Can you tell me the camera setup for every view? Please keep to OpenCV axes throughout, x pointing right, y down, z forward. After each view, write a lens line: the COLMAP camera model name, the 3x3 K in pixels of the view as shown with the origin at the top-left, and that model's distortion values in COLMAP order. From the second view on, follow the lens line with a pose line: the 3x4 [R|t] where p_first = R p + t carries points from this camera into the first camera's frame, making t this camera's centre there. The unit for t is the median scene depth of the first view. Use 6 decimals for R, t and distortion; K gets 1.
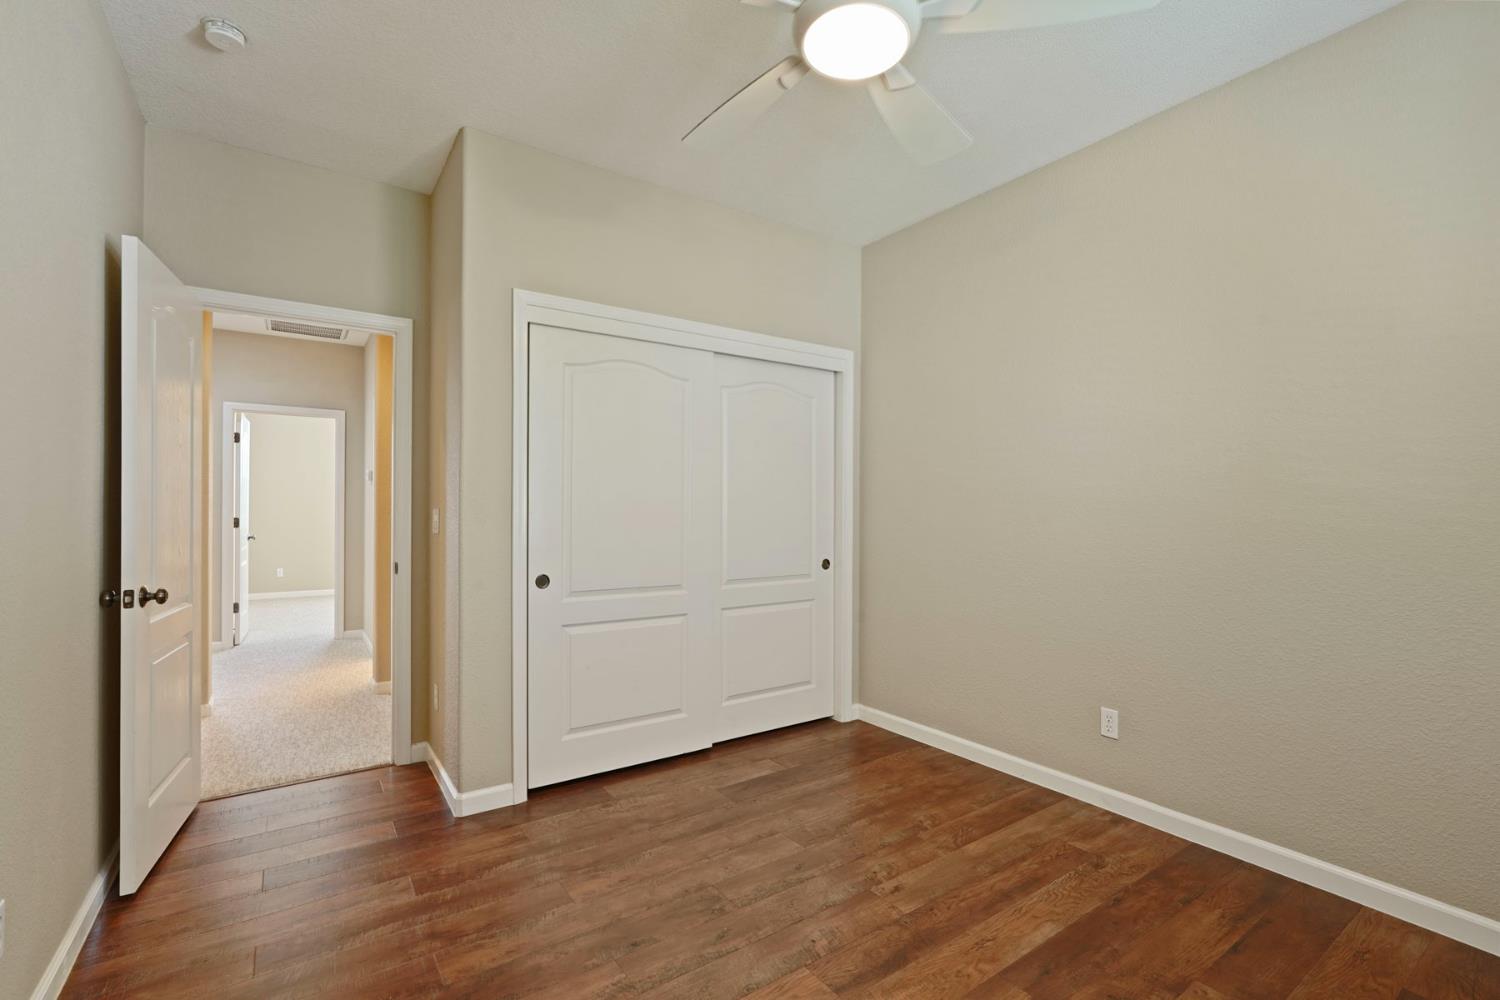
lens RADIAL K [[673.6, 0, 758.0], [0, 673.6, 495.7], [0, 0, 1]] dist [-0.007513, 0.004016]
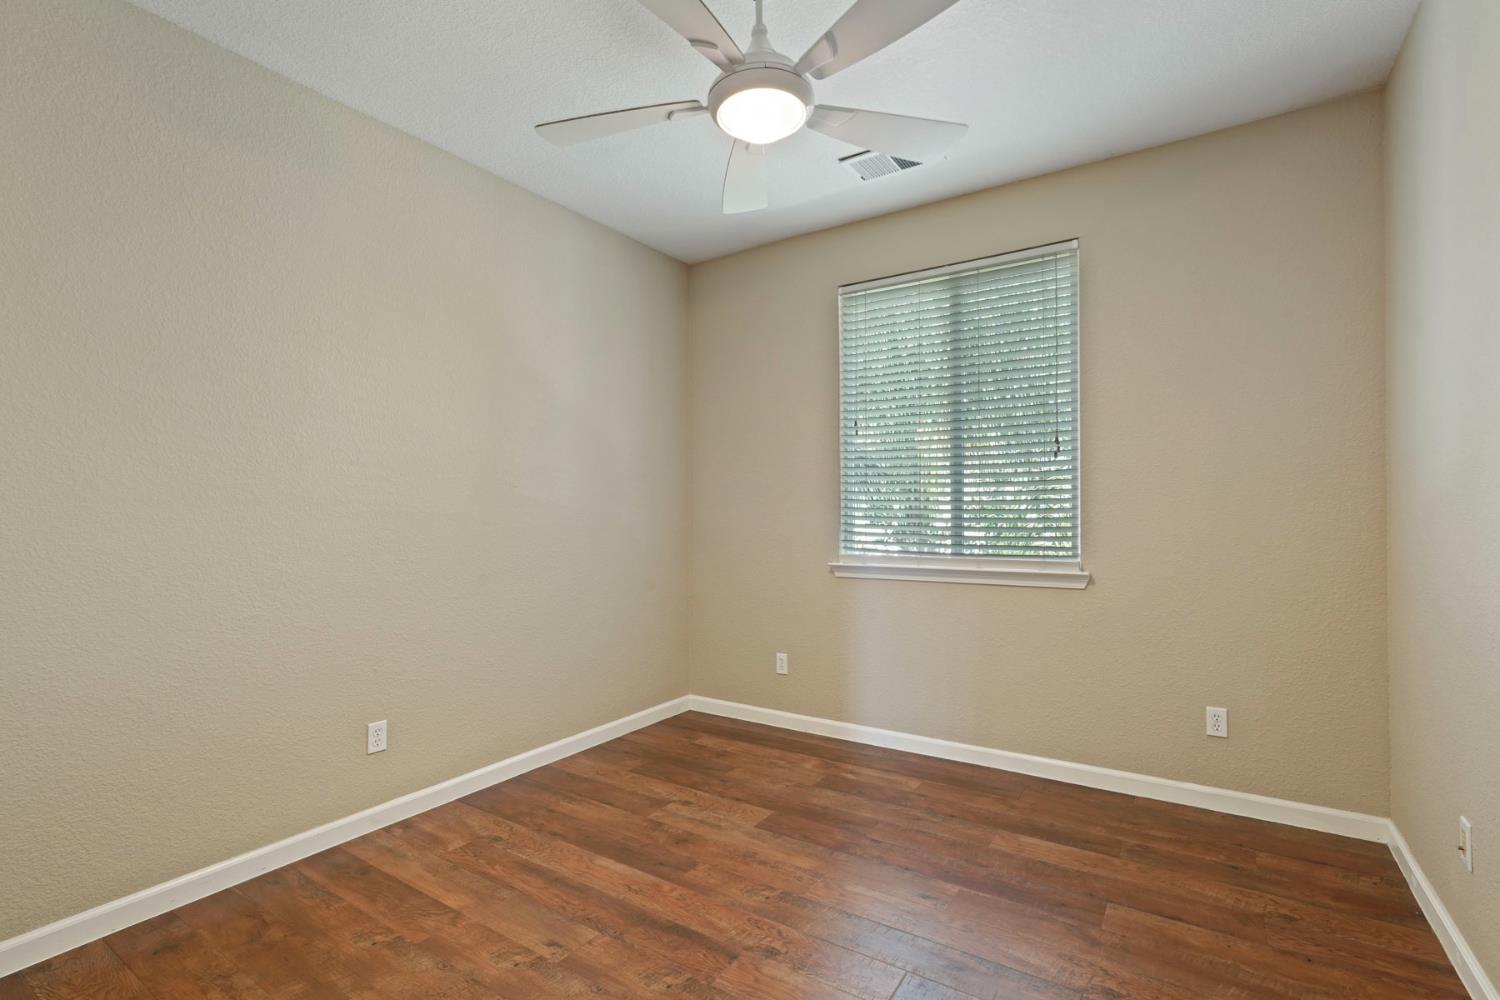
lens RADIAL K [[673.6, 0, 765.1], [0, 673.6, 499.0], [0, 0, 1]] dist [-0.007513, 0.004016]
pose [[-0.372281, 0.019090, 0.927924, -0.649555], [-0.009830, 0.999651, -0.024509, 0.025637], [-0.928068, -0.018245, -0.371963, 0.982929]]
